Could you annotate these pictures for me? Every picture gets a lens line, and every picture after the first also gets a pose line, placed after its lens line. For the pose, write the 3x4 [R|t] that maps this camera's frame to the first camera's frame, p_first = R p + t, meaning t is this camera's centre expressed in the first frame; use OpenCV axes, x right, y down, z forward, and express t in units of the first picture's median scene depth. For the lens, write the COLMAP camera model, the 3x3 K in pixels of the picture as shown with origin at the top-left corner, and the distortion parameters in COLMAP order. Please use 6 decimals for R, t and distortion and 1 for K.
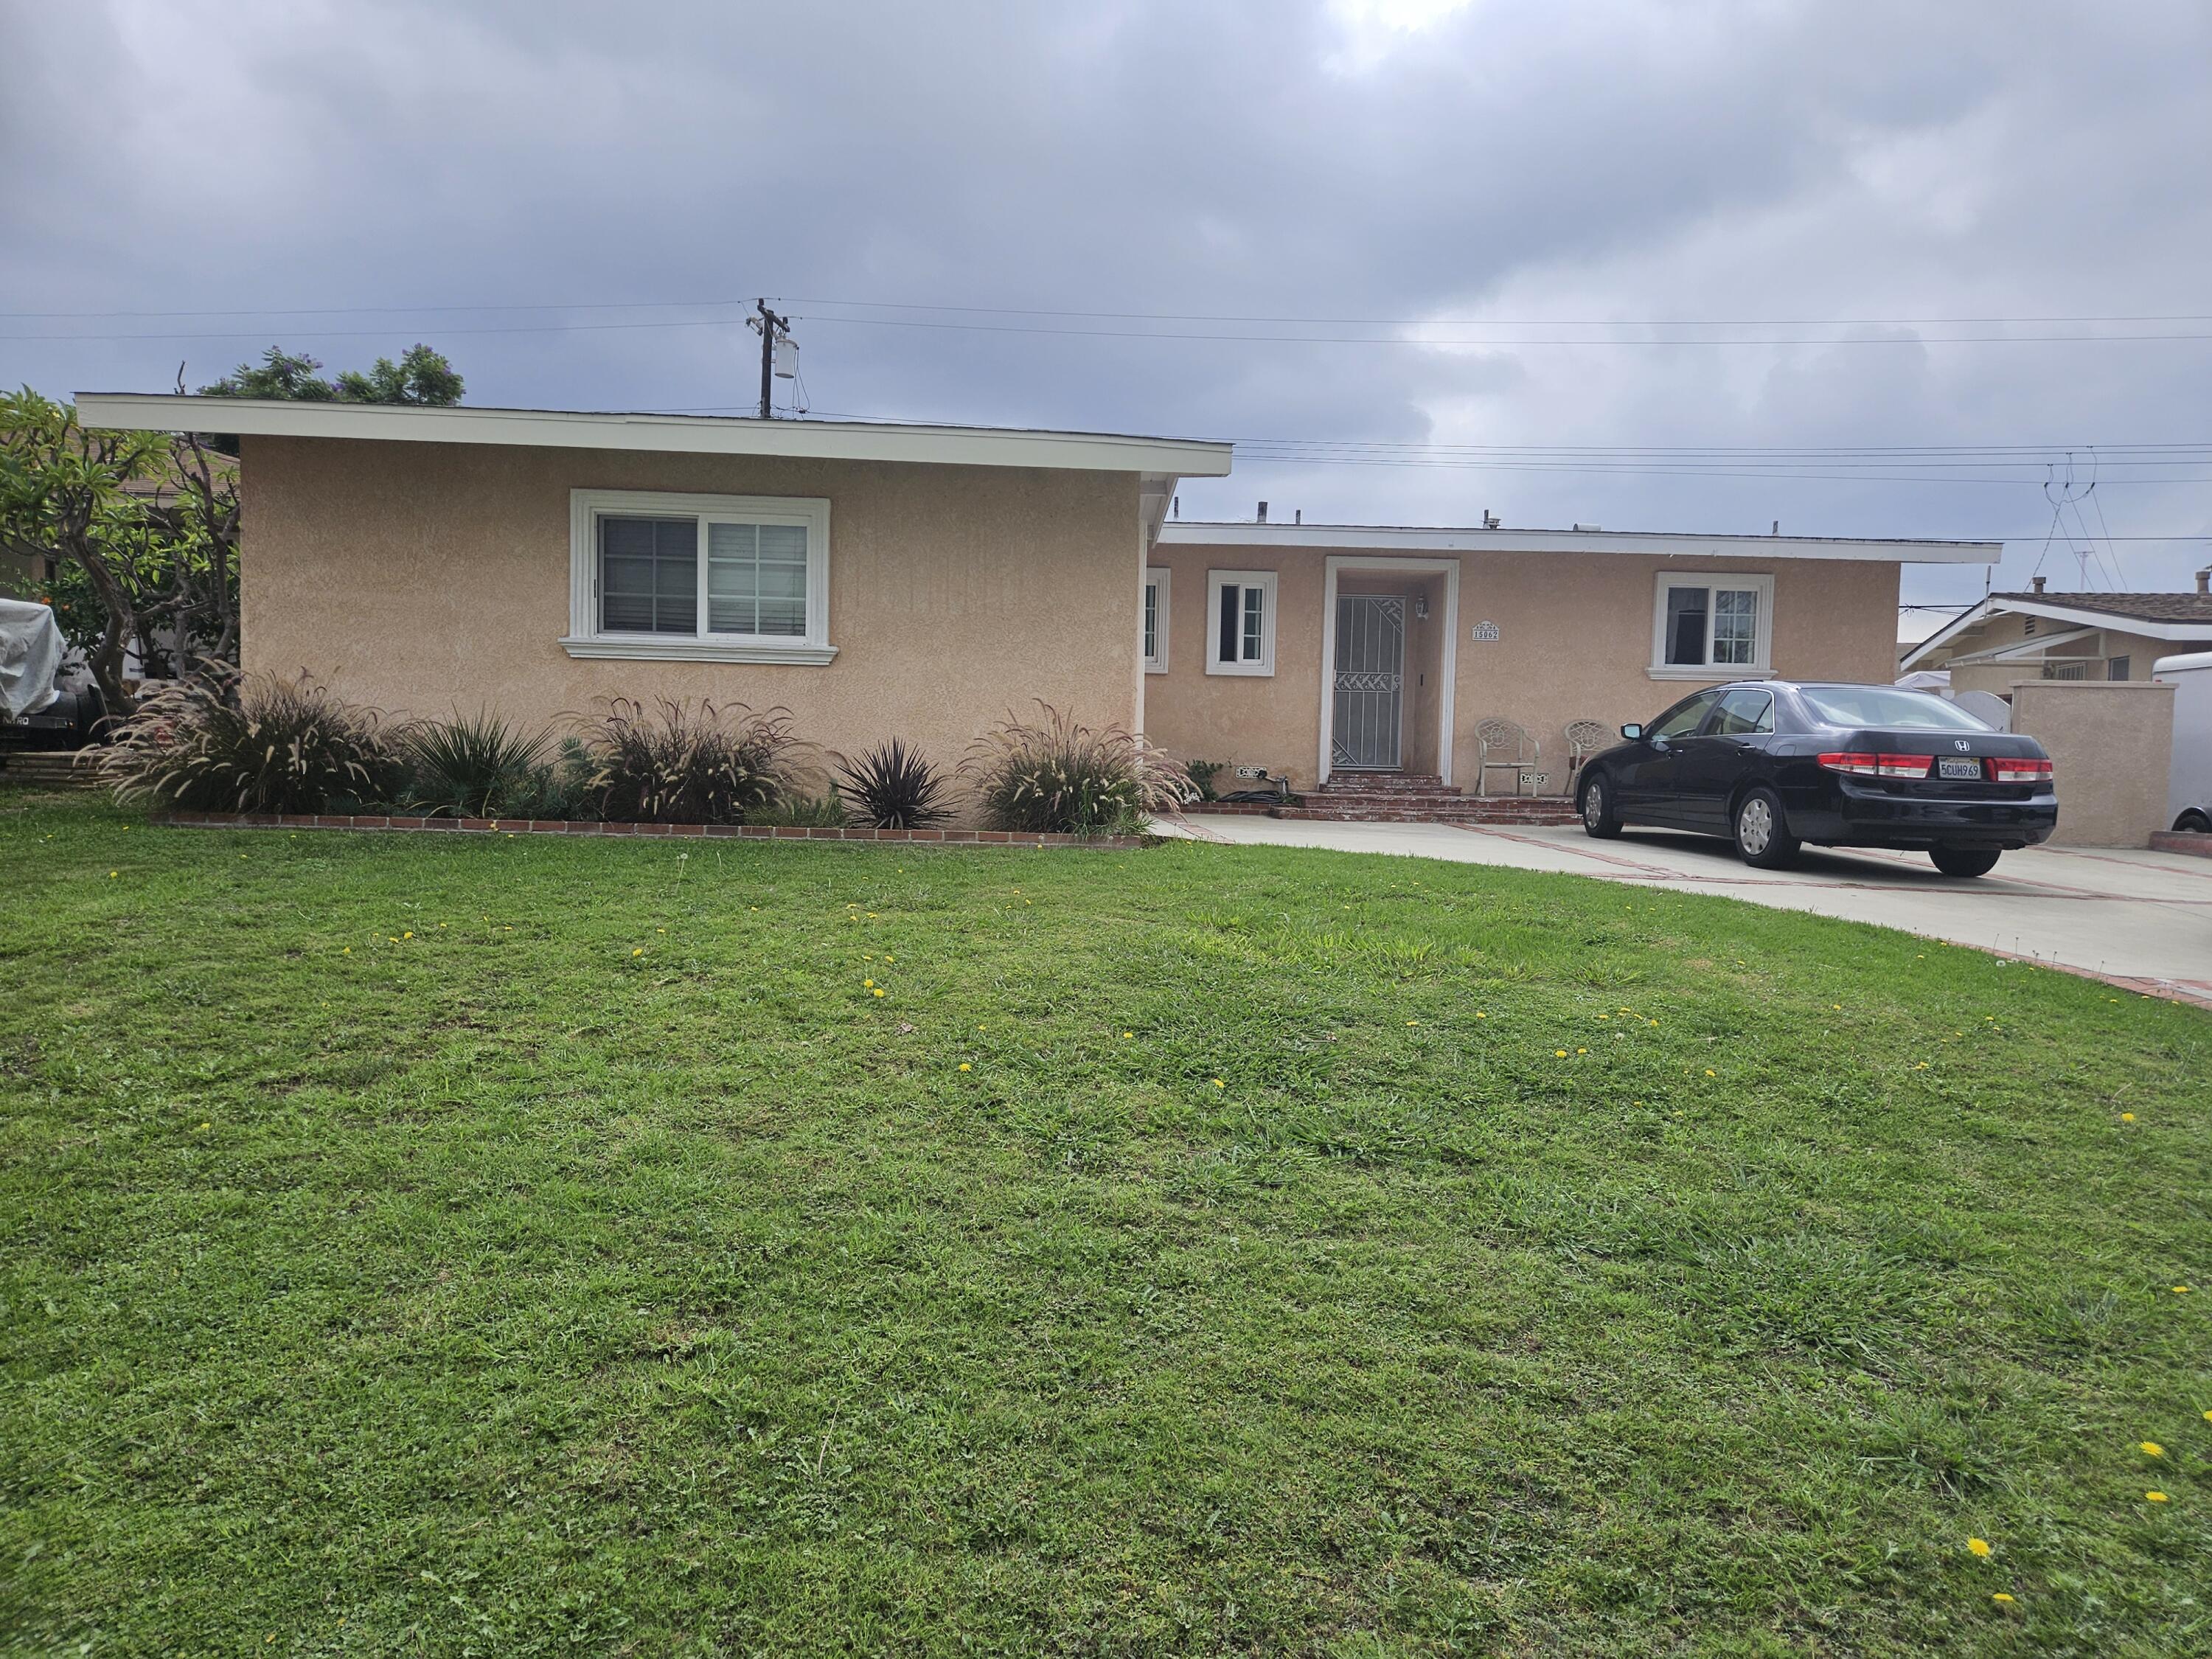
lens RADIAL K [[1427.7, 0, 1106.0], [0, 1427.7, 829.5], [0, 0, 1]] dist [0.047855, -0.000278]
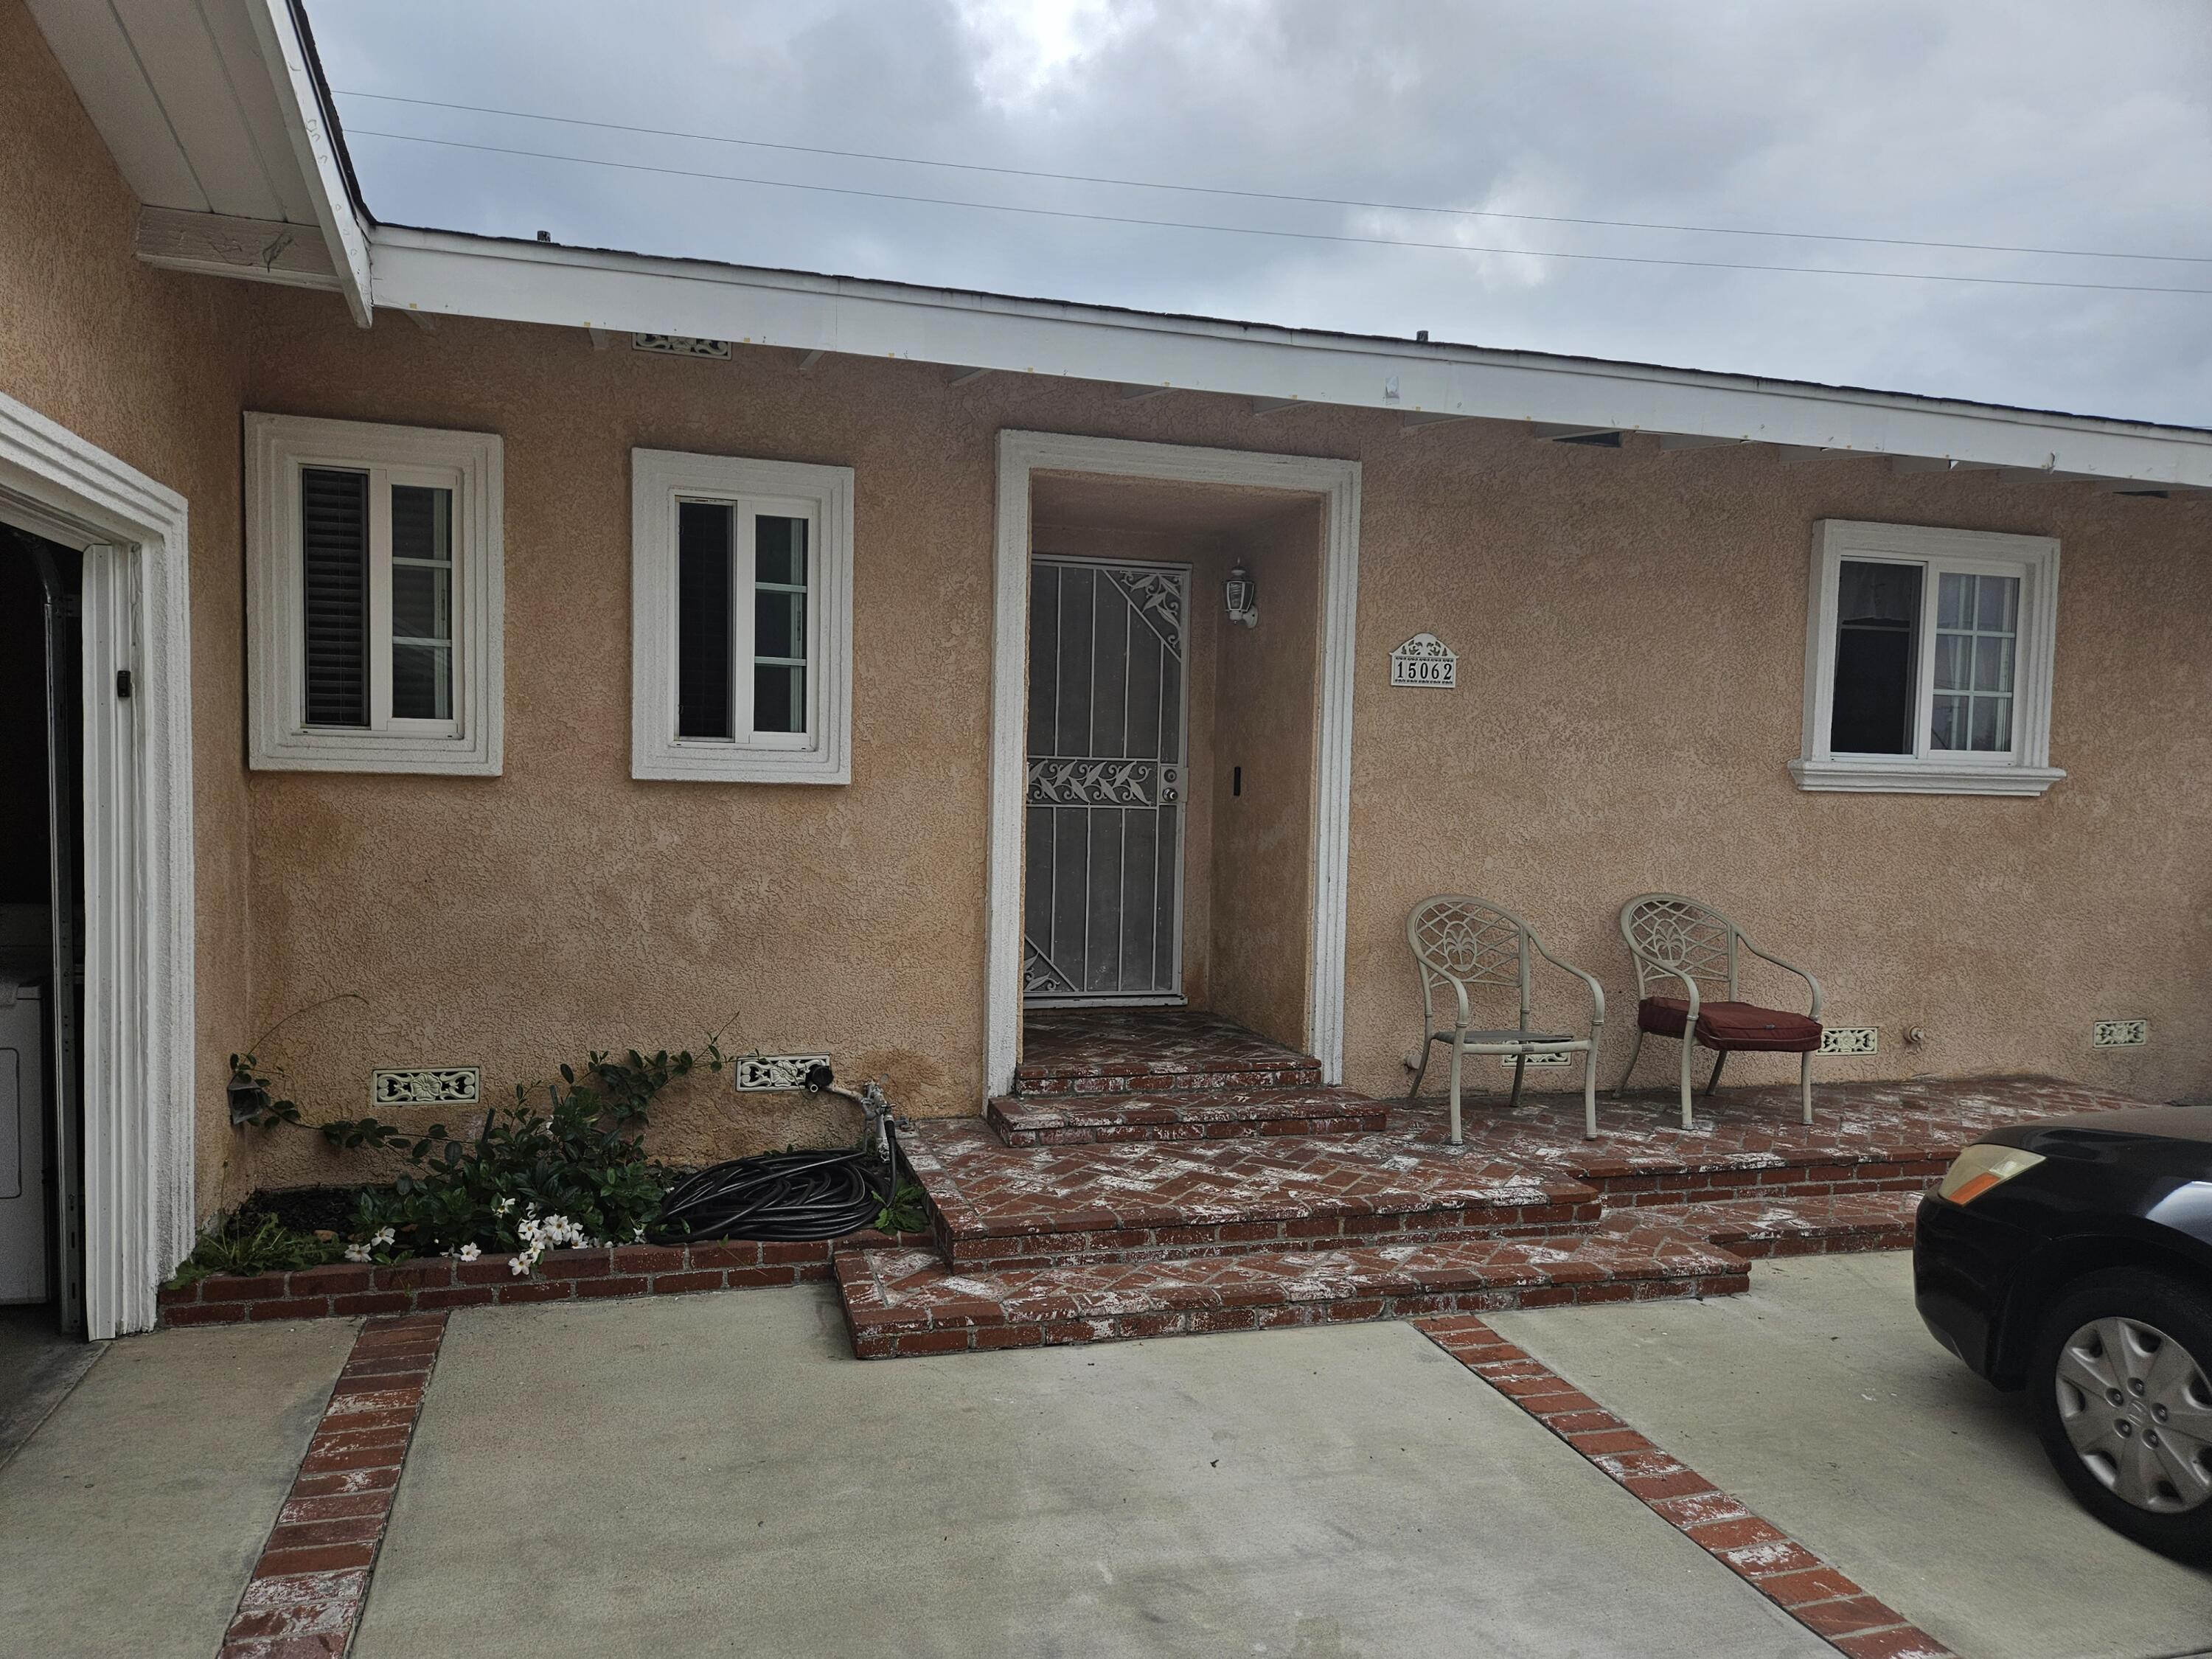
lens RADIAL K [[1427.7, 0, 1106.0], [0, 1427.7, 829.5], [0, 0, 1]] dist [0.047855, -0.000278]
pose [[0.965156, -0.011574, 0.261419, 0.087848], [0.012633, 0.999917, -0.002370, -0.094836], [-0.261370, 0.005590, 0.965222, 0.662685]]
